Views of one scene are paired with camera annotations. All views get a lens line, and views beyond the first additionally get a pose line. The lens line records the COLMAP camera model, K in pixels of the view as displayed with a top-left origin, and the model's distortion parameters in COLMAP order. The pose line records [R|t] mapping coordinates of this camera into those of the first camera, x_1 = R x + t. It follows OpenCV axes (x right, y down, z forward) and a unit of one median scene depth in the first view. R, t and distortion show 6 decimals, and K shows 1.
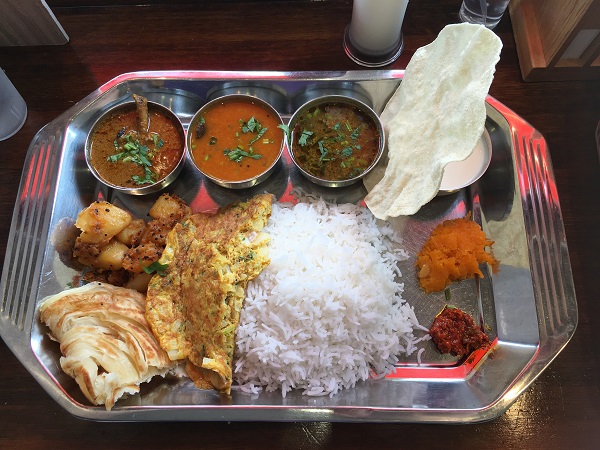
lens RADIAL K [[501.7, 0, 301.0], [0, 501.7, 224.1], [0, 0, 1]] dist [0.018128, 0.005093]
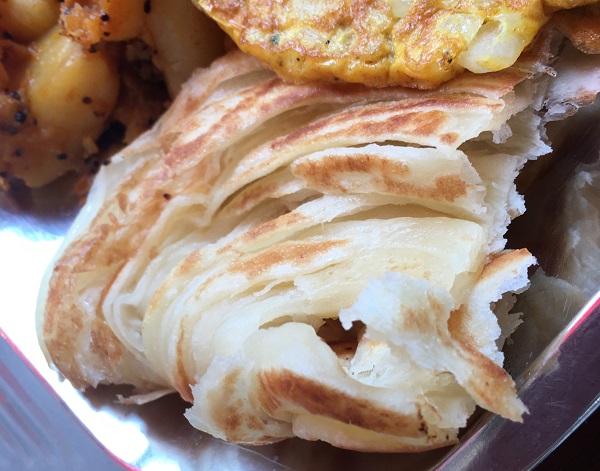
lens RADIAL K [[692.2, 0, 299.6], [0, 692.2, 236.1], [0, 0, 1]] dist [0.010902, 0.000000]
pose [[0.558708, -0.770758, -0.306231, -0.271895], [0.806014, 0.591608, -0.018484, 0.246802], [0.195415, -0.236500, 0.951778, 0.690639]]
